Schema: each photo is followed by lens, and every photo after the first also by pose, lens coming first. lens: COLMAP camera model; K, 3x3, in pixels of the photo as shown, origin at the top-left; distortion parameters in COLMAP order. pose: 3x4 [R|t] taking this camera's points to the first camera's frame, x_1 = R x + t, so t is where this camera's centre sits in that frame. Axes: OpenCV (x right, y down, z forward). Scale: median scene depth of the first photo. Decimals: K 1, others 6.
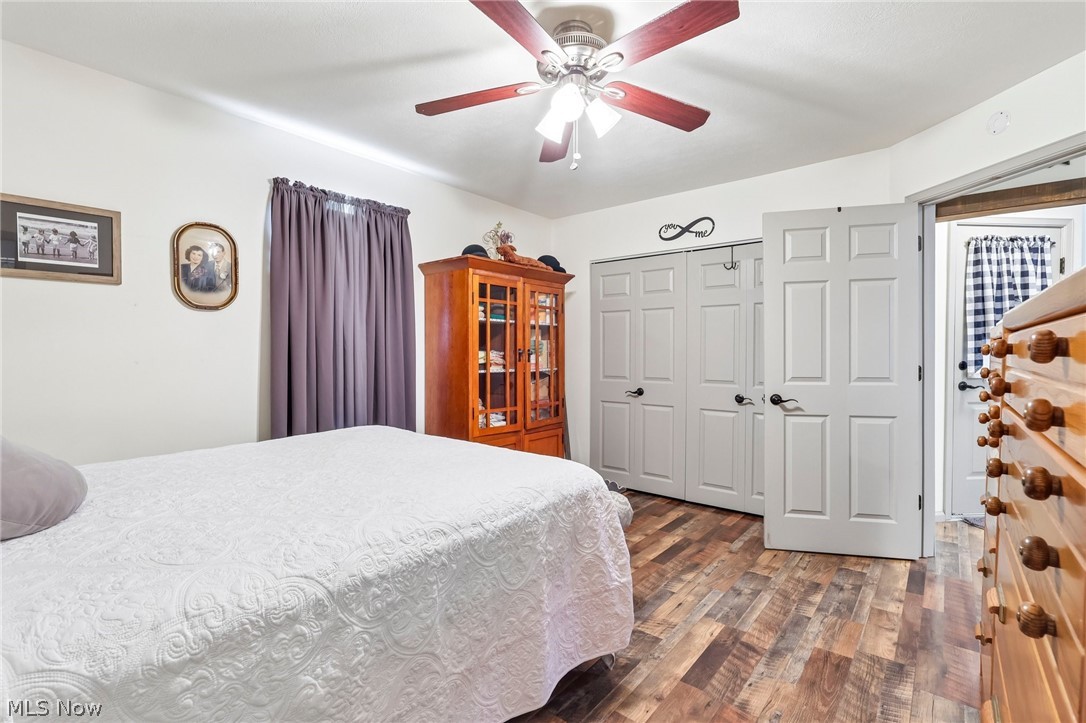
lens RADIAL K [[498.4, 0, 552.3], [0, 498.4, 351.8], [0, 0, 1]] dist [-0.007368, 0.002947]
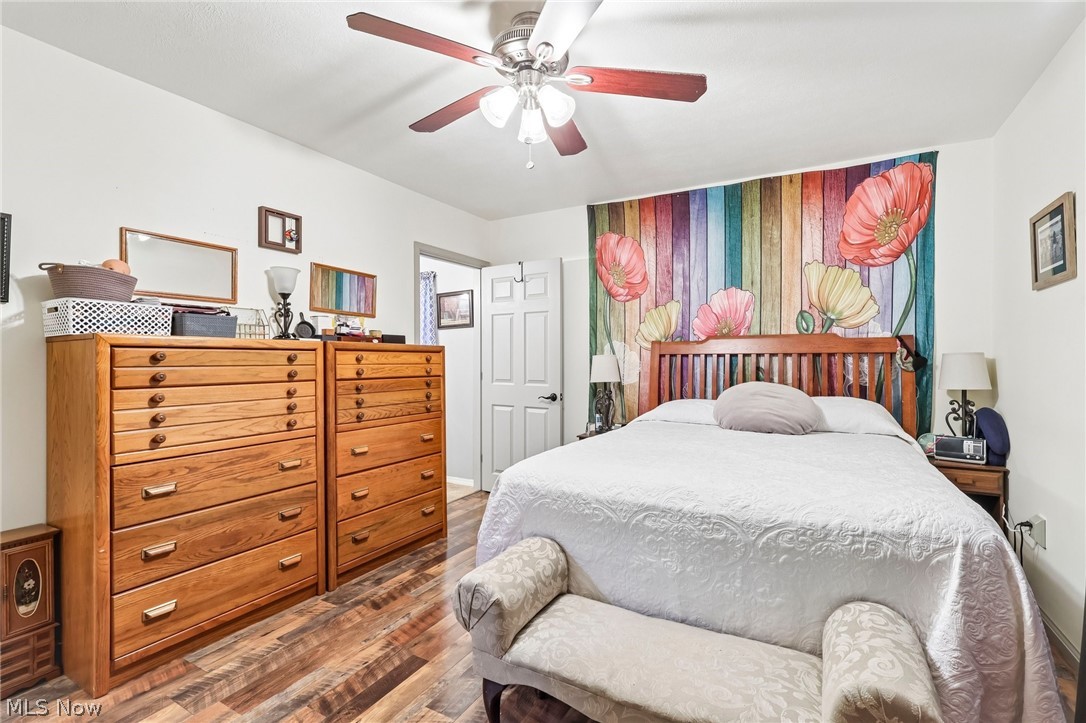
lens RADIAL K [[498.4, 0, 544.5], [0, 498.4, 363.6], [0, 0, 1]] dist [-0.007368, 0.002947]
pose [[-0.986171, 0.001854, -0.165723, 0.167566], [0.000342, 0.999958, 0.009156, 0.002047], [0.165733, 0.008972, -0.986130, 1.885566]]
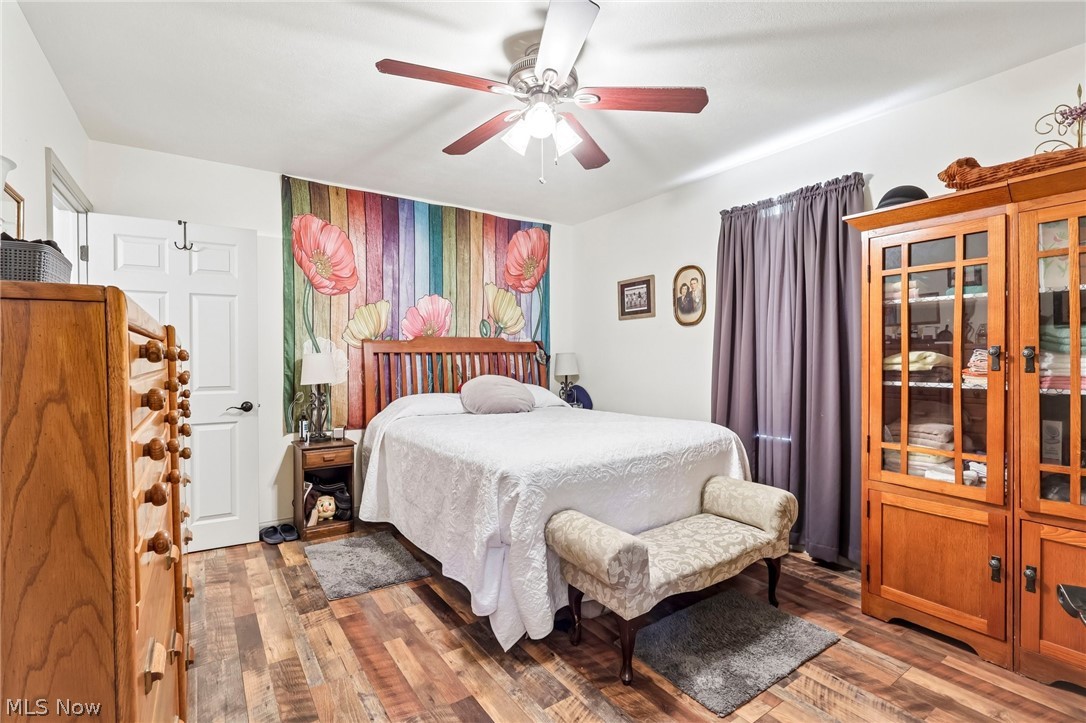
lens RADIAL K [[498.4, 0, 539.9], [0, 498.4, 364.2], [0, 0, 1]] dist [-0.007368, 0.002947]
pose [[-0.290642, 0.014614, -0.956720, 1.014635], [0.005100, 0.999893, 0.013724, 0.004766], [0.956818, -0.000891, -0.290685, 1.259925]]
